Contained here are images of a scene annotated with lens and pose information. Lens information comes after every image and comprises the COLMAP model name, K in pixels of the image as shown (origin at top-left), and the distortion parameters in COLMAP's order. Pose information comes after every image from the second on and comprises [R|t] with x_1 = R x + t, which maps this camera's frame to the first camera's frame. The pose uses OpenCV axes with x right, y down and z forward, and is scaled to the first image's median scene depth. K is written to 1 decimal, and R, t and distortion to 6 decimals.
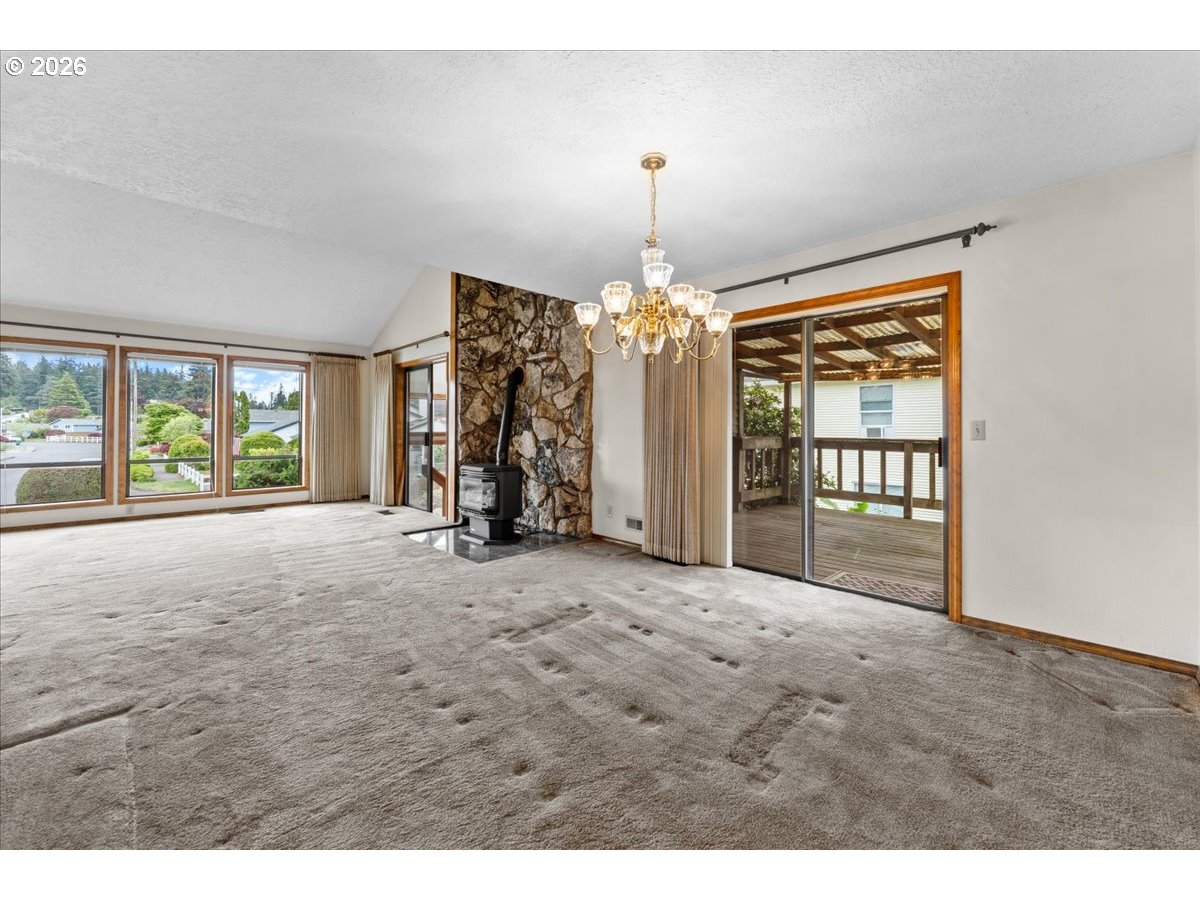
lens RADIAL K [[489.1, 0, 602.1], [0, 489.1, 420.3], [0, 0, 1]] dist [-0.001422, 0.000544]
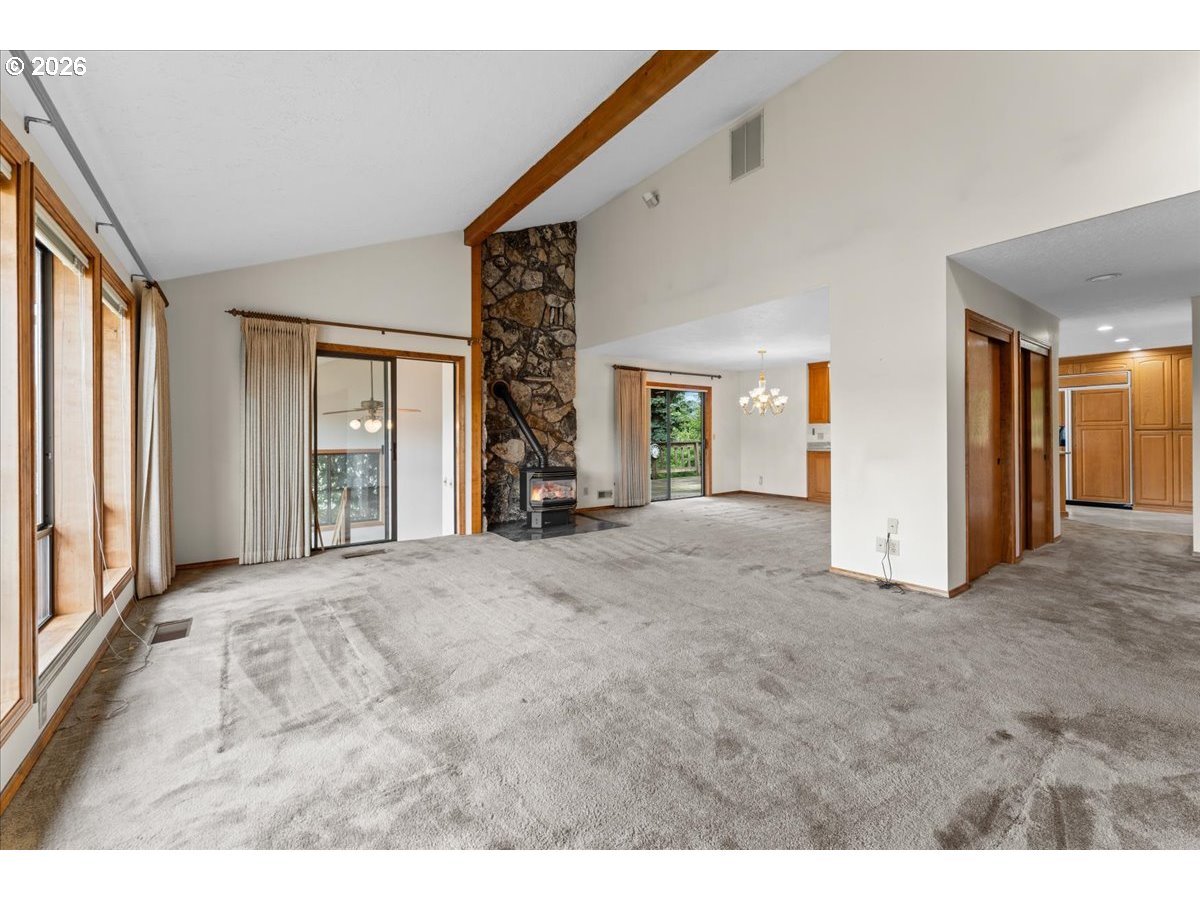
lens RADIAL K [[489.1, 0, 594.9], [0, 489.1, 434.8], [0, 0, 1]] dist [-0.001422, 0.000544]
pose [[0.145620, -0.000488, 0.989341, -1.433164], [-0.014944, 0.999885, 0.002693, 0.005642], [-0.989228, -0.015177, 0.145596, 0.721687]]
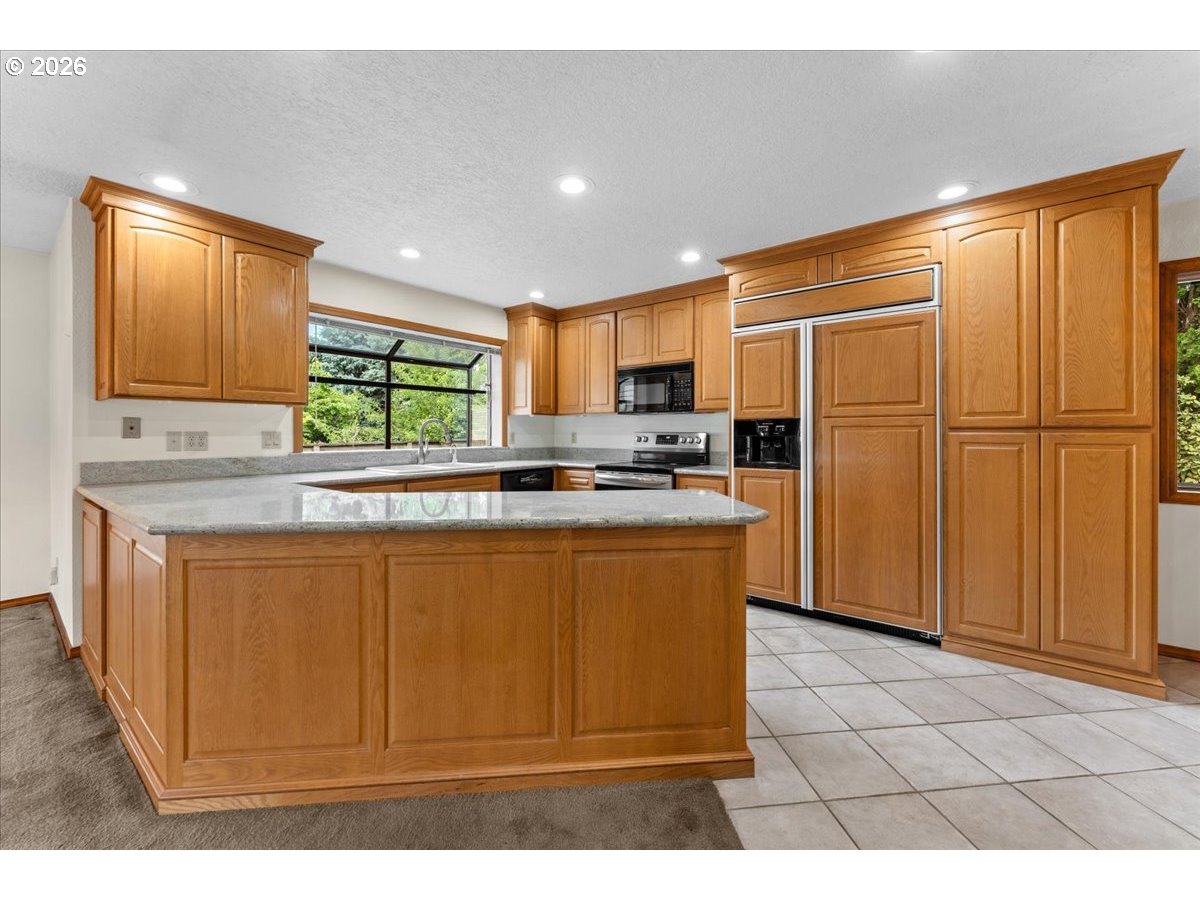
lens RADIAL K [[489.1, 0, 600.0], [0, 489.1, 431.4], [0, 0, 1]] dist [-0.001422, 0.000544]
pose [[-0.119118, -0.002475, 0.992877, -0.221841], [-0.021227, 0.999775, -0.000055, -0.018629], [-0.992653, -0.021082, -0.119144, -0.234531]]
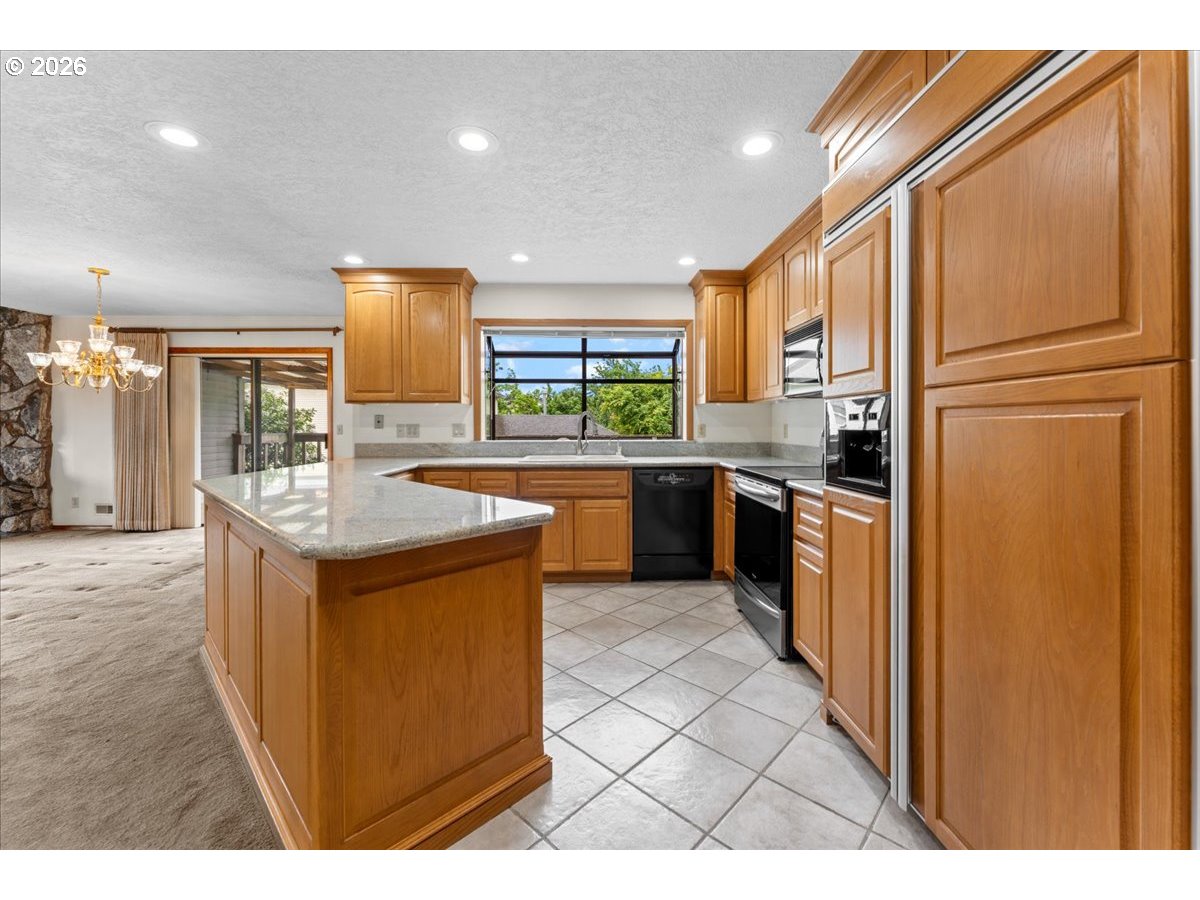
lens RADIAL K [[489.1, 0, 602.4], [0, 489.1, 426.5], [0, 0, 1]] dist [-0.001422, 0.000544]
pose [[0.685824, -0.006970, 0.727734, 0.029612], [-0.011181, 0.999735, 0.020112, -0.024372], [-0.727682, -0.021930, 0.685564, -0.632829]]
